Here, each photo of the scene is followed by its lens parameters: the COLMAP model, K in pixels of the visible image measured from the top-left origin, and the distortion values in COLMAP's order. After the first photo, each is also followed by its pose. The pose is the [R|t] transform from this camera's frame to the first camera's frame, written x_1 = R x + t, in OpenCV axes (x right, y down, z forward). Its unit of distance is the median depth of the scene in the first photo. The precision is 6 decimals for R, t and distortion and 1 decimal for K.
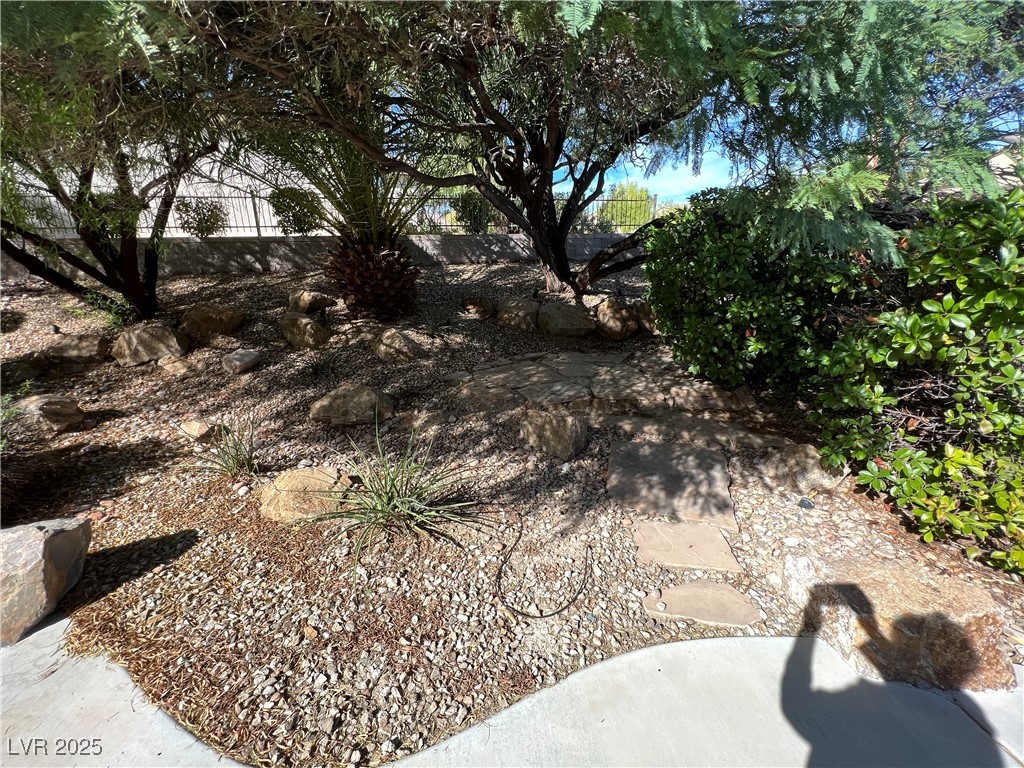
lens RADIAL K [[412.2, 0, 511.0], [0, 412.2, 380.6], [0, 0, 1]] dist [-0.002540, 0.001092]
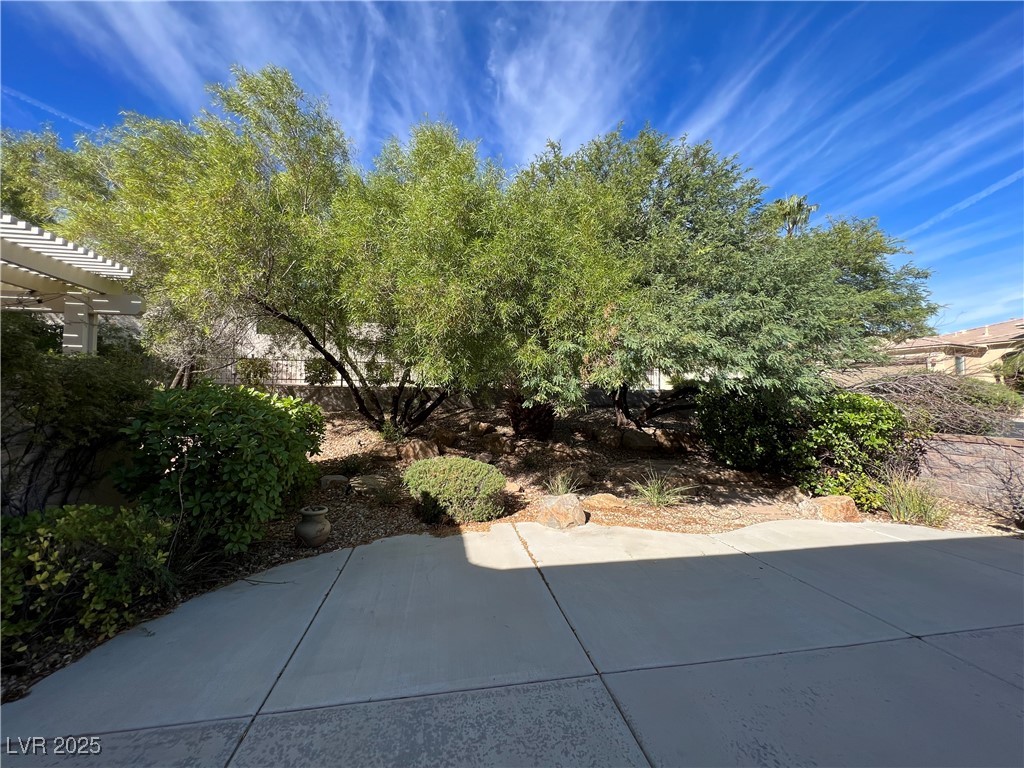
lens RADIAL K [[412.2, 0, 511.0], [0, 412.2, 380.6], [0, 0, 1]] dist [-0.002540, 0.001092]
pose [[0.994099, 0.027038, 0.105052, -0.724693], [0.008451, 0.946189, -0.323504, 0.204746], [-0.108146, 0.322483, 0.940377, -0.782823]]
